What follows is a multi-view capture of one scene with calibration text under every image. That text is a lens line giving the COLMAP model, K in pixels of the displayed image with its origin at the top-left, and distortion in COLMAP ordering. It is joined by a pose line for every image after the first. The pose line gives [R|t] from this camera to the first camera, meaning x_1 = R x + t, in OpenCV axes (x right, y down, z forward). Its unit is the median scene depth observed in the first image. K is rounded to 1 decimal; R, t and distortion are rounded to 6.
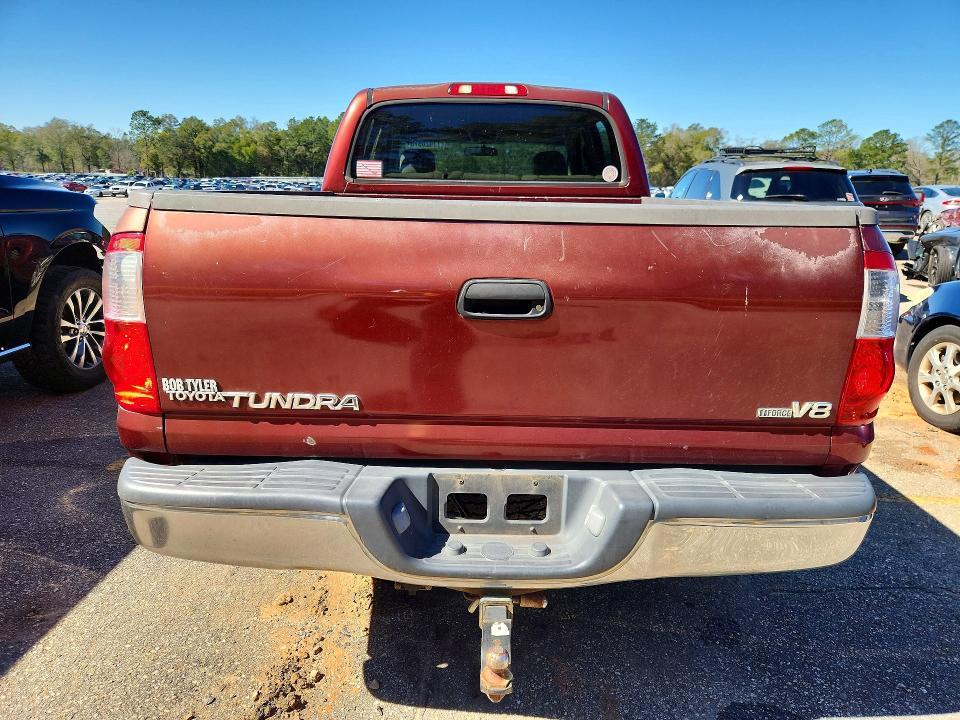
lens RADIAL K [[782.7, 0, 480.0], [0, 782.7, 360.0], [0, 0, 1]] dist [0.035244, 0.002584]
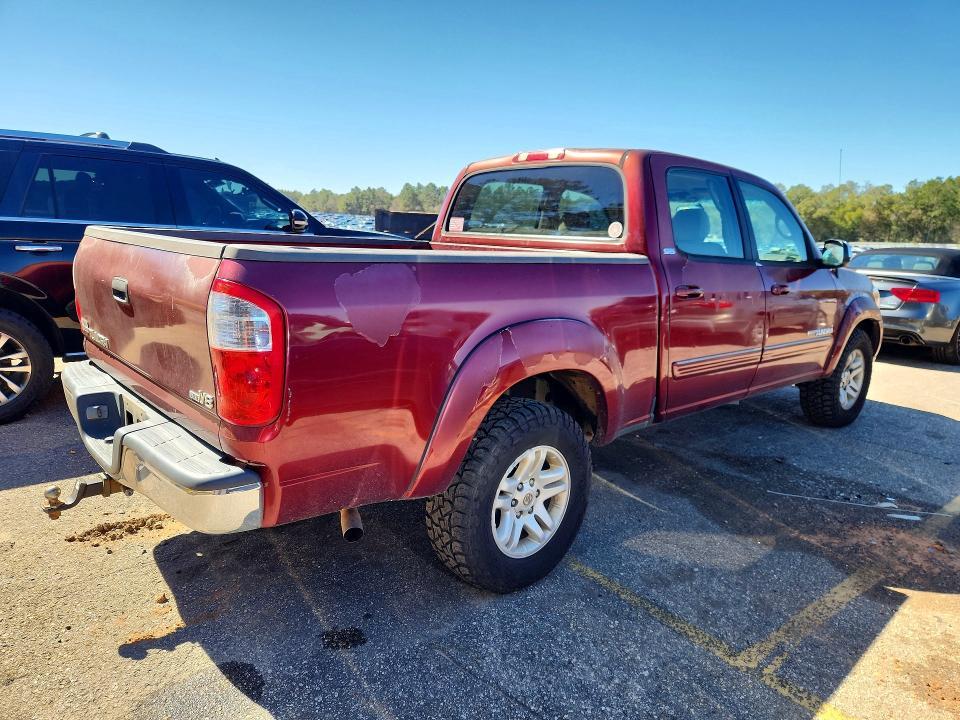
lens RADIAL K [[782.7, 0, 480.0], [0, 782.7, 360.0], [0, 0, 1]] dist [0.035244, 0.002584]
pose [[0.565309, 0.140909, -0.812755, 0.262406], [-0.208868, 0.977644, 0.024218, -0.020293], [0.797997, 0.156067, 0.582103, 0.097088]]
